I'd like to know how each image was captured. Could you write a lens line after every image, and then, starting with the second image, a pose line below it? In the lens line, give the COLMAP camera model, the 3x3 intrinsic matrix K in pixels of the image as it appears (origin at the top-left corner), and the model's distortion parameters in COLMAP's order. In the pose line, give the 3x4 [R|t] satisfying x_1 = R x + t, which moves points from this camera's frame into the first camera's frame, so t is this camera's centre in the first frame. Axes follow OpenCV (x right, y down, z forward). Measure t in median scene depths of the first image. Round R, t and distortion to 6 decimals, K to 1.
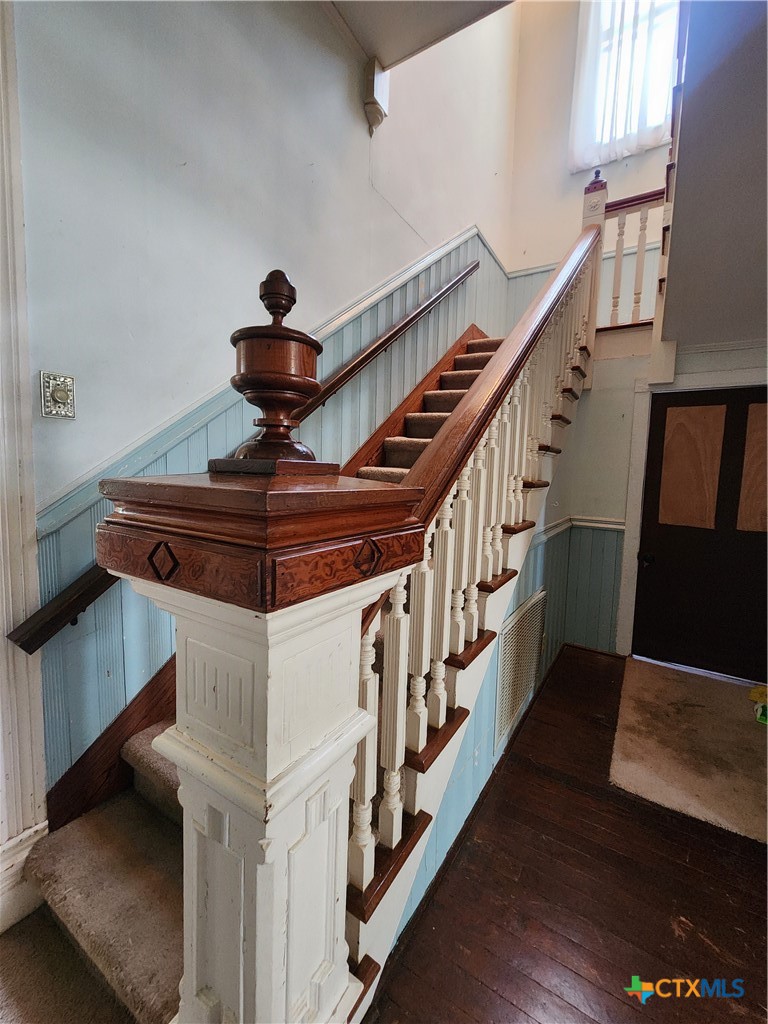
lens RADIAL K [[421.0, 0, 383.0], [0, 421.0, 506.5], [0, 0, 1]] dist [0.002195, 0.001170]
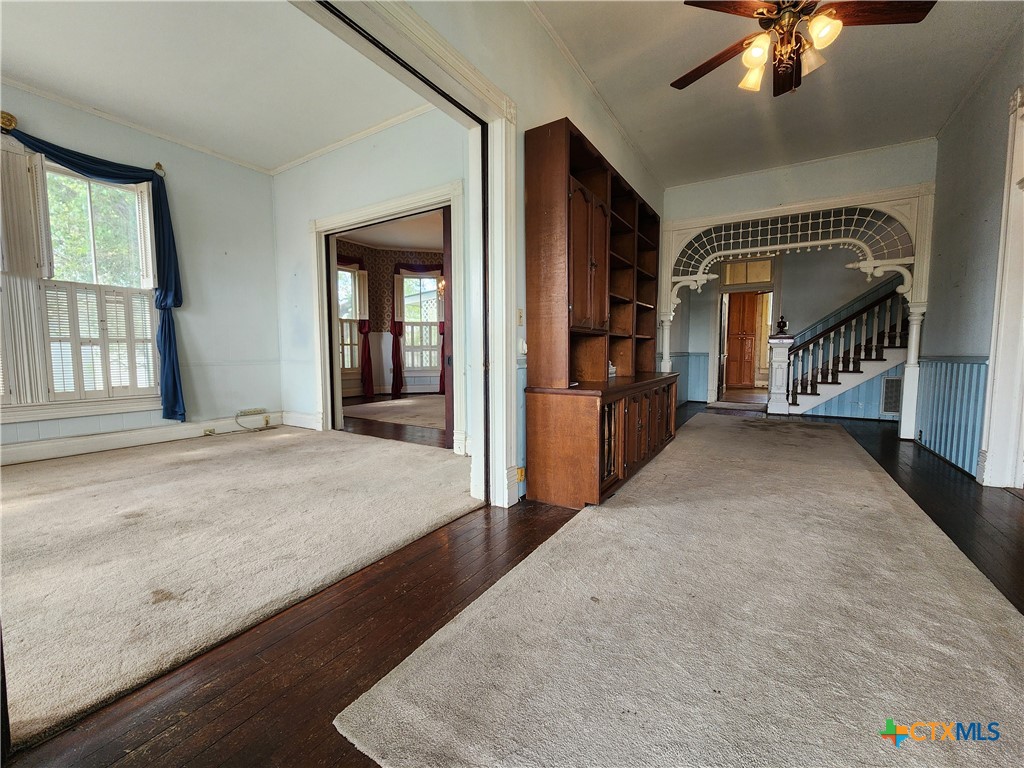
lens RADIAL K [[421.0, 0, 505.3], [0, 421.0, 384.0], [0, 0, 1]] dist [0.002195, 0.001170]
pose [[-0.006350, 0.043628, -0.999028, 5.757734], [-0.086275, 0.995299, 0.044013, 0.709033], [0.996251, 0.086471, -0.002556, -3.176661]]
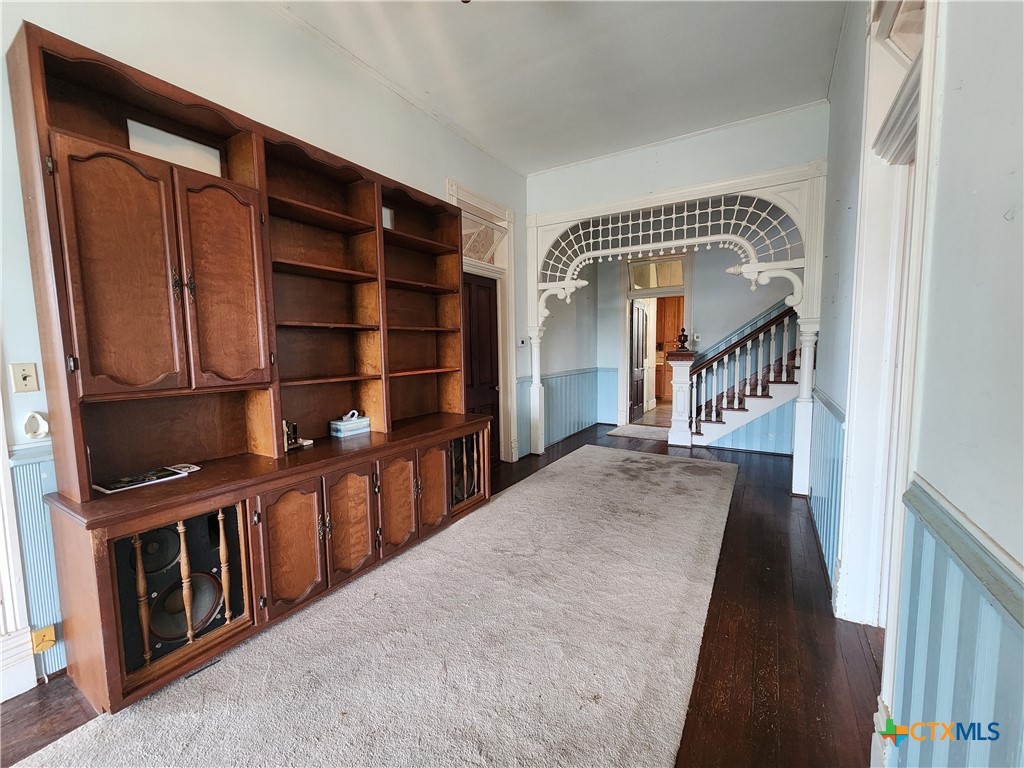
lens RADIAL K [[421.0, 0, 503.6], [0, 421.0, 383.5], [0, 0, 1]] dist [0.002195, 0.001170]
pose [[0.002915, 0.050205, -0.998735, 4.743306], [-0.074255, 0.995993, 0.049850, 0.247842], [0.997235, 0.074015, 0.006631, -1.506170]]
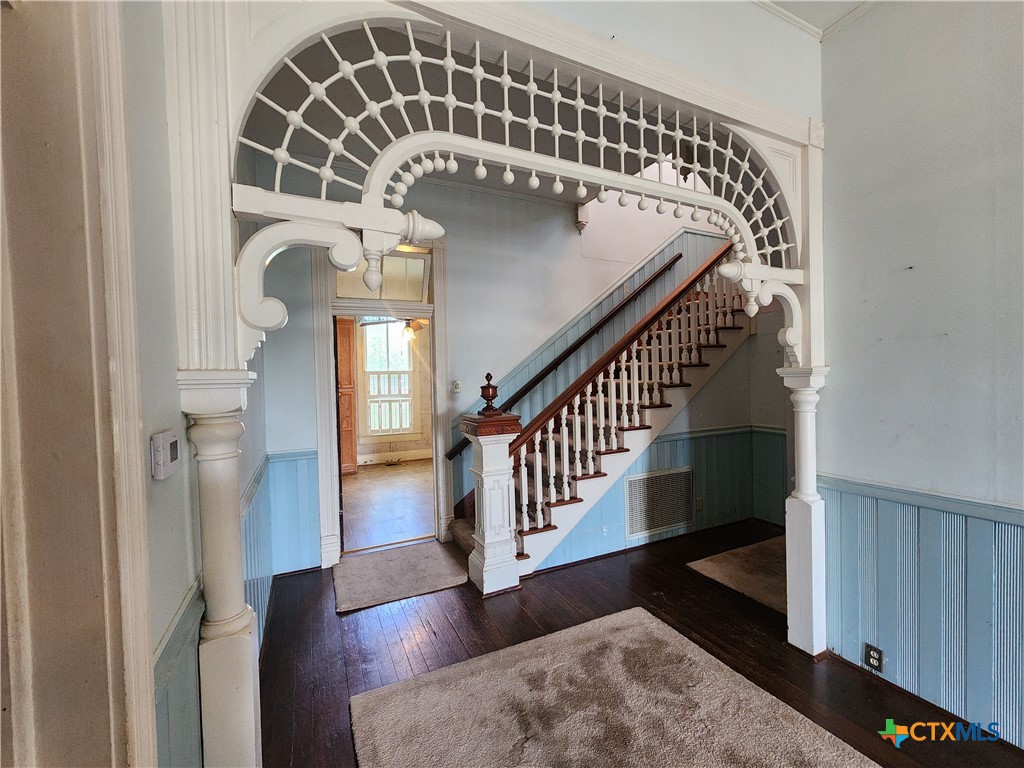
lens RADIAL K [[421.0, 0, 506.9], [0, 421.0, 382.0], [0, 0, 1]] dist [0.002195, 0.001170]
pose [[0.844896, -0.046600, -0.532897, 1.400018], [0.007278, 0.997107, -0.075655, -0.040484], [0.534882, 0.060042, 0.842791, -1.666434]]
